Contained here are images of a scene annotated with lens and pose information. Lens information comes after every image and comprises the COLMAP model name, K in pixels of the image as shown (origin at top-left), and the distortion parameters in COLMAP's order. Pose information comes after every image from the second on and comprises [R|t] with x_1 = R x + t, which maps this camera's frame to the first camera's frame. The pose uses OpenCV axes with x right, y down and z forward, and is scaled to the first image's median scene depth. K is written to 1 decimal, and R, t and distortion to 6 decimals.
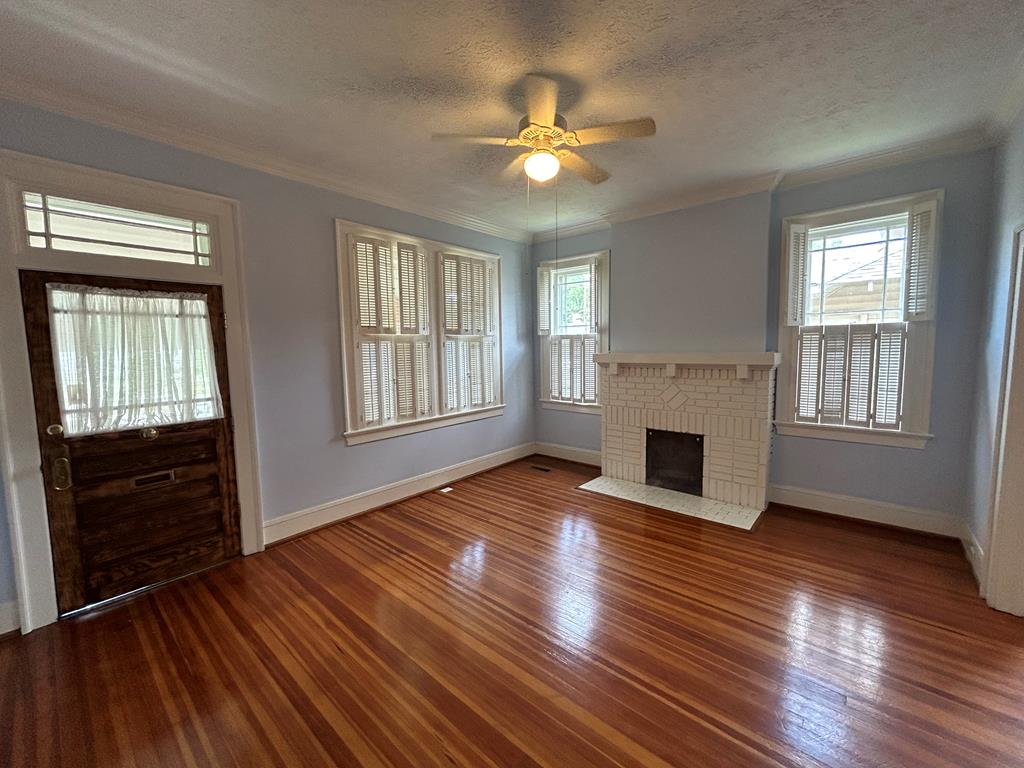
lens RADIAL K [[409.9, 0, 510.5], [0, 409.9, 380.2], [0, 0, 1]] dist [-0.001503, -0.000509]
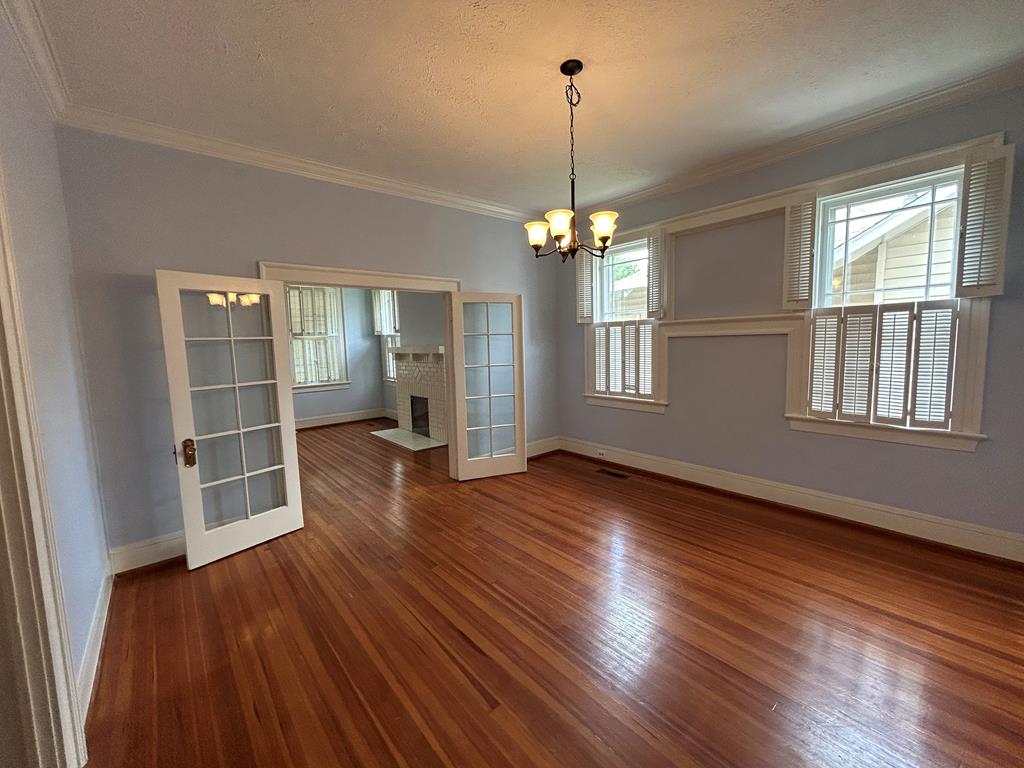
lens RADIAL K [[497.7, 0, 519.3], [0, 497.7, 388.1], [0, 0, 1]] dist [0.039106, 0.000583]
pose [[0.977602, 0.006758, -0.210355, 0.314021], [-0.001179, 0.999644, 0.026638, 0.010859], [0.210460, -0.025794, 0.977262, -0.209867]]
